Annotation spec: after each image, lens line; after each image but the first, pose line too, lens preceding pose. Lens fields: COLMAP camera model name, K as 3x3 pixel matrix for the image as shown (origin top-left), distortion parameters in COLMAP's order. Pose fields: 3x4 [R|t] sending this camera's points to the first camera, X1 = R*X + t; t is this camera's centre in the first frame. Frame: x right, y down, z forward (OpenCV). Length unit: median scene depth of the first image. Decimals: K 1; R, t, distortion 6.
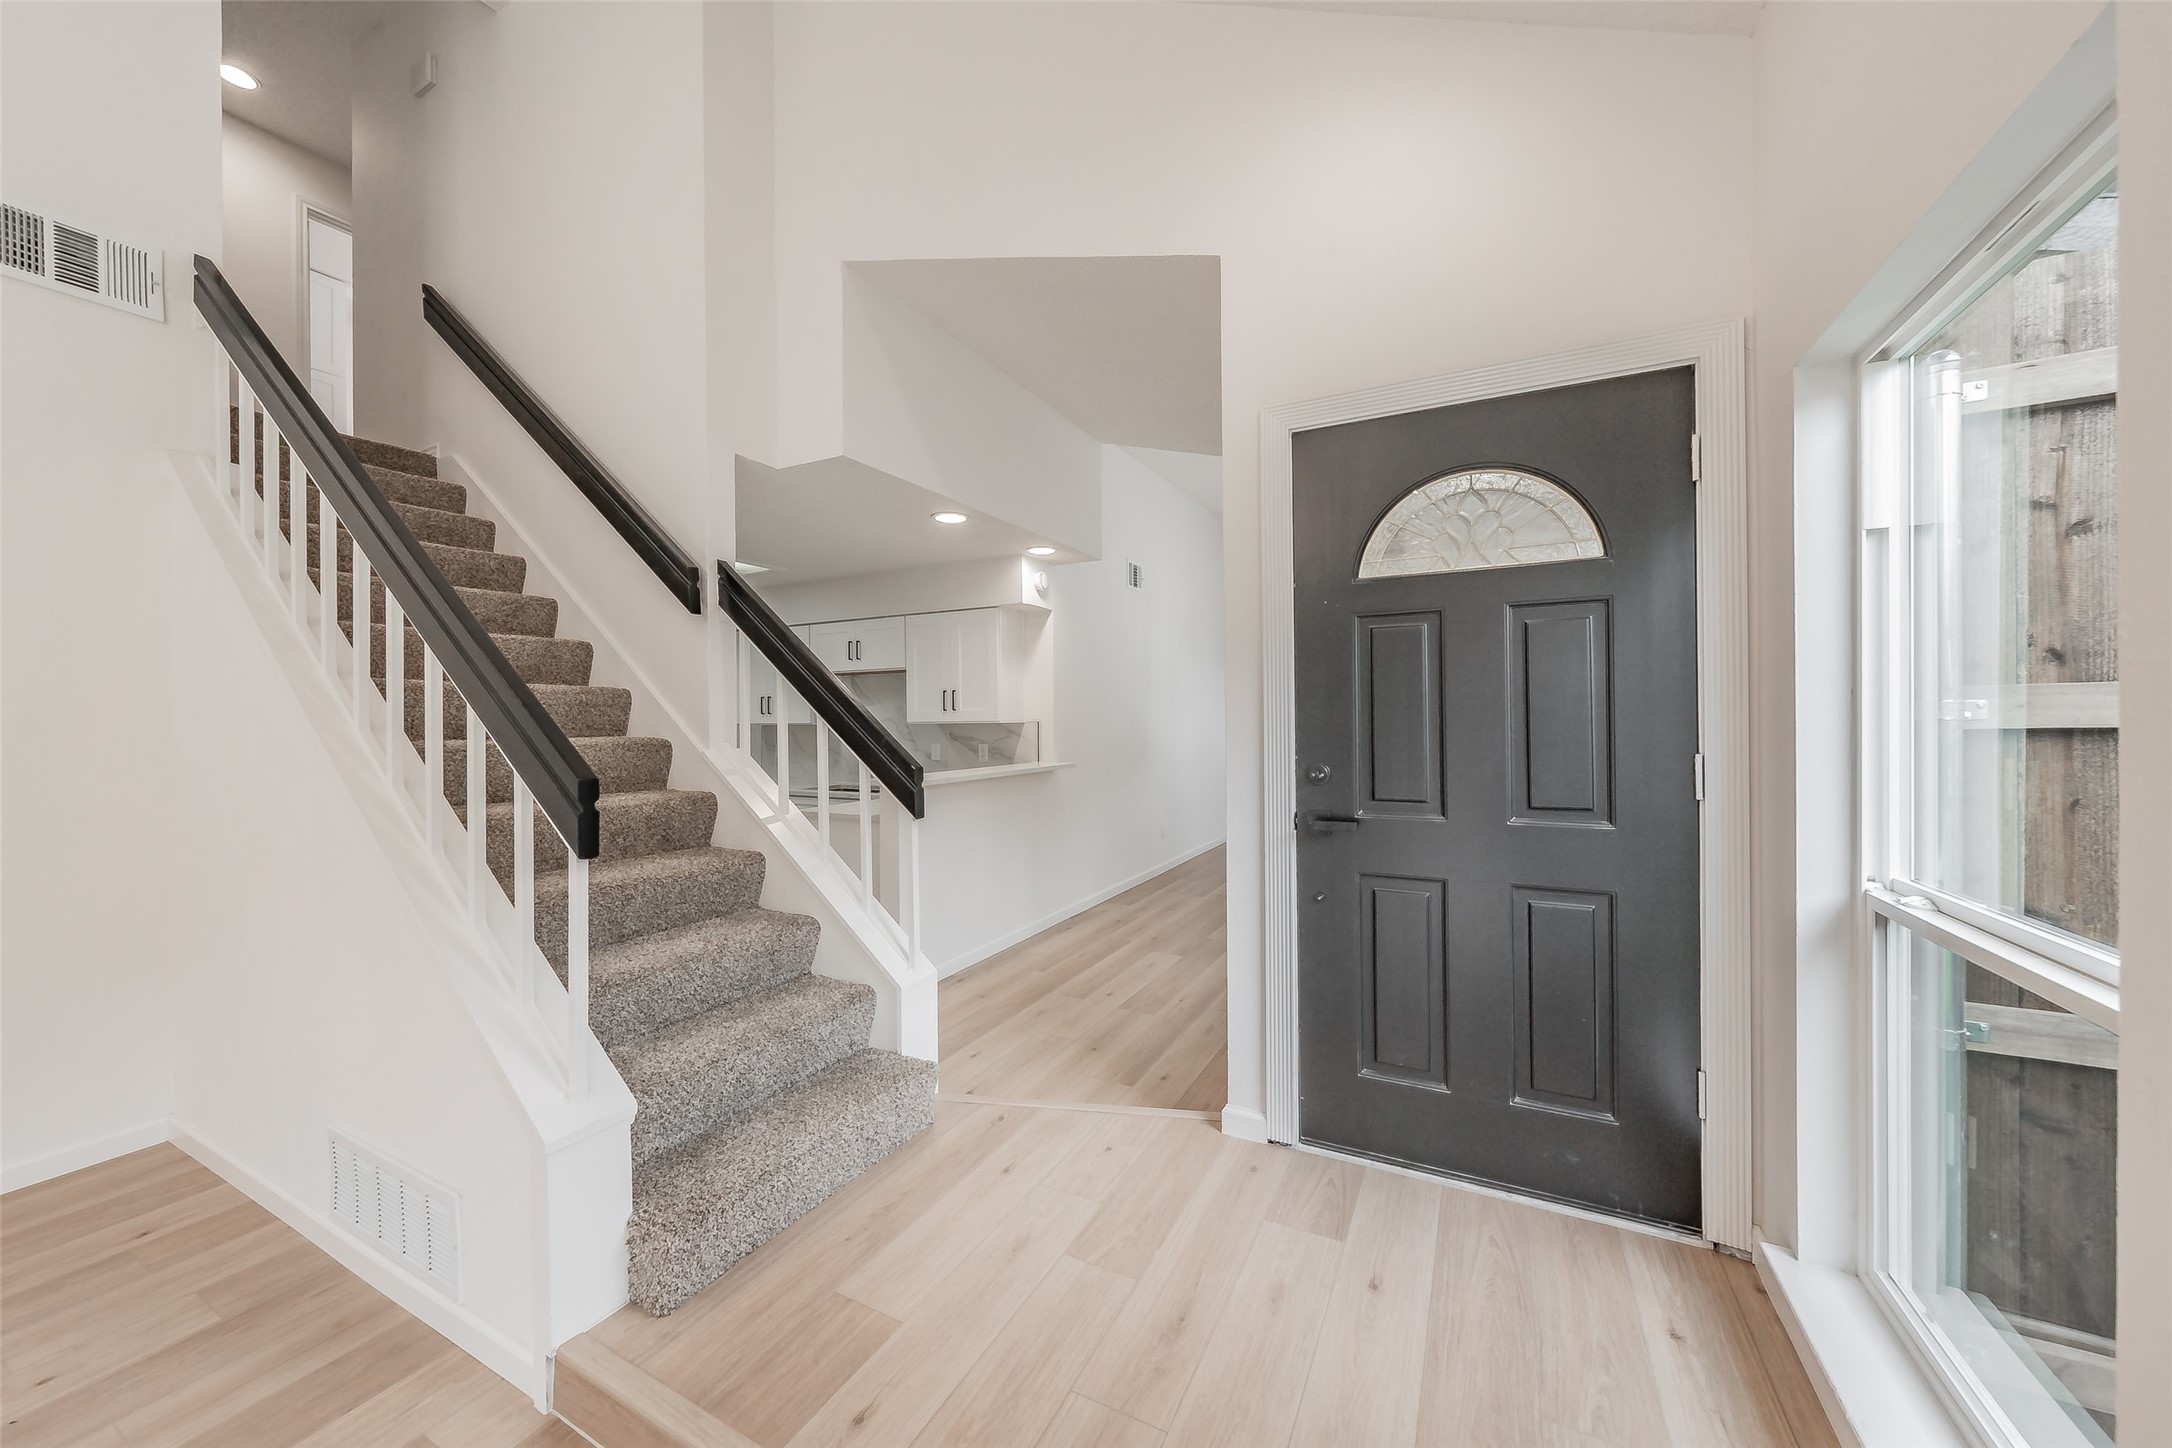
lens RADIAL K [[782.7, 0, 1087.0], [0, 782.7, 723.6], [0, 0, 1]] dist [-0.000036, 0.000497]
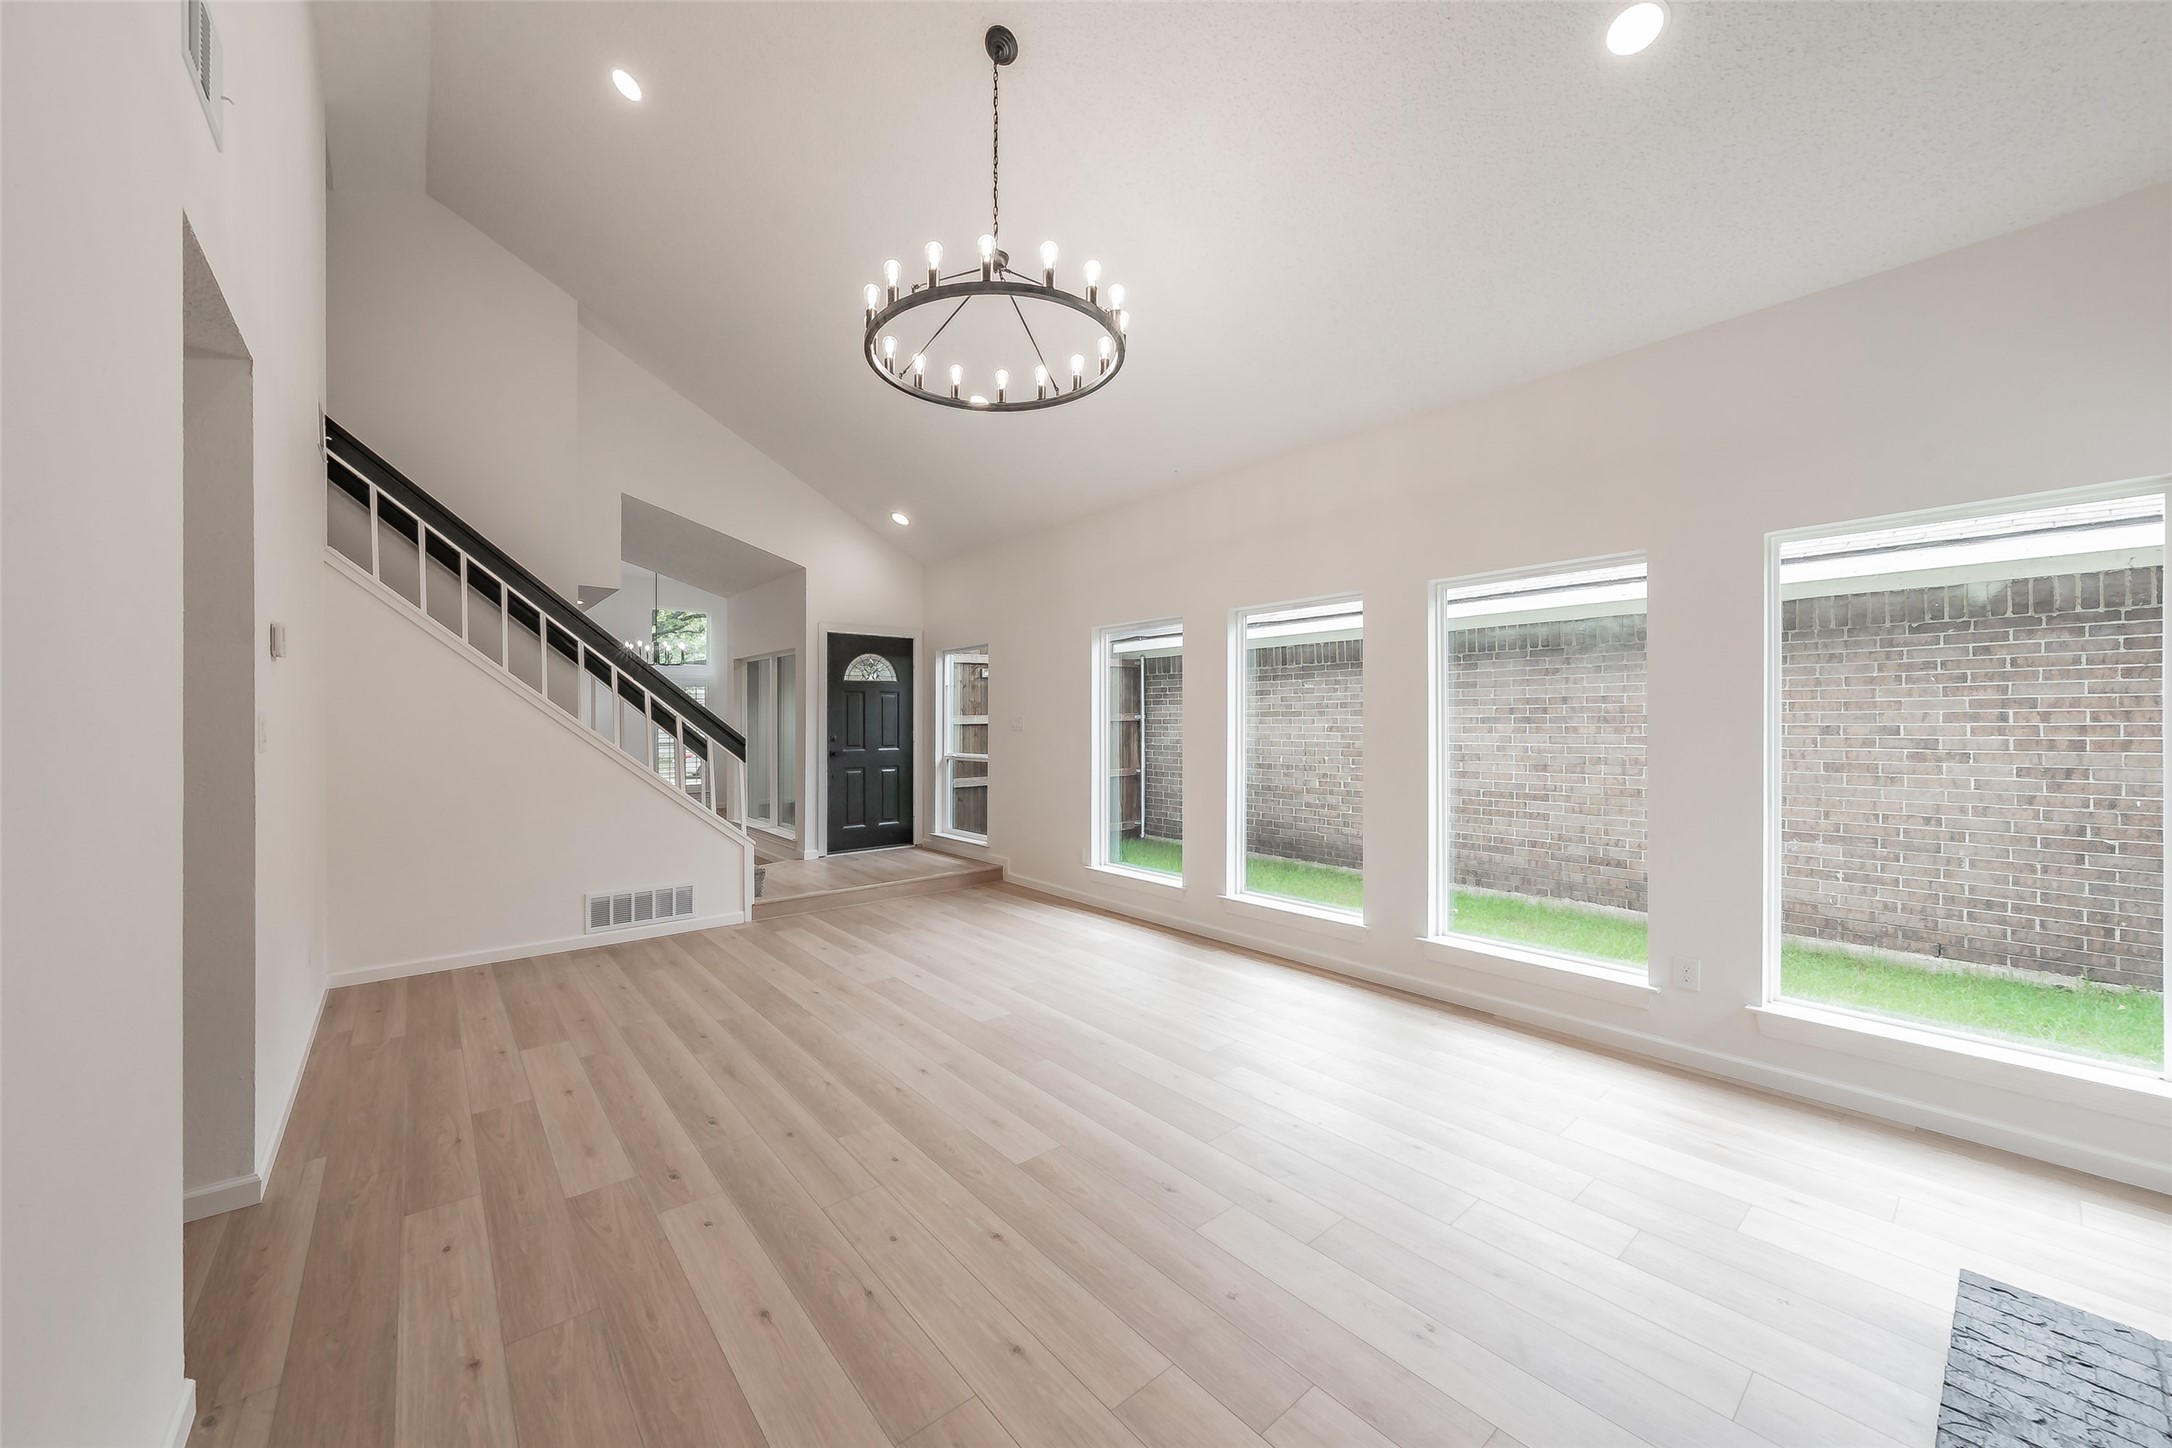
lens RADIAL K [[782.7, 0, 1072.1], [0, 782.7, 721.9], [0, 0, 1]] dist [-0.000036, 0.000497]
pose [[0.350137, 0.005364, 0.936683, -2.538217], [0.003034, 0.999972, -0.006861, 0.020725], [-0.936693, 0.005244, 0.350111, -1.128112]]
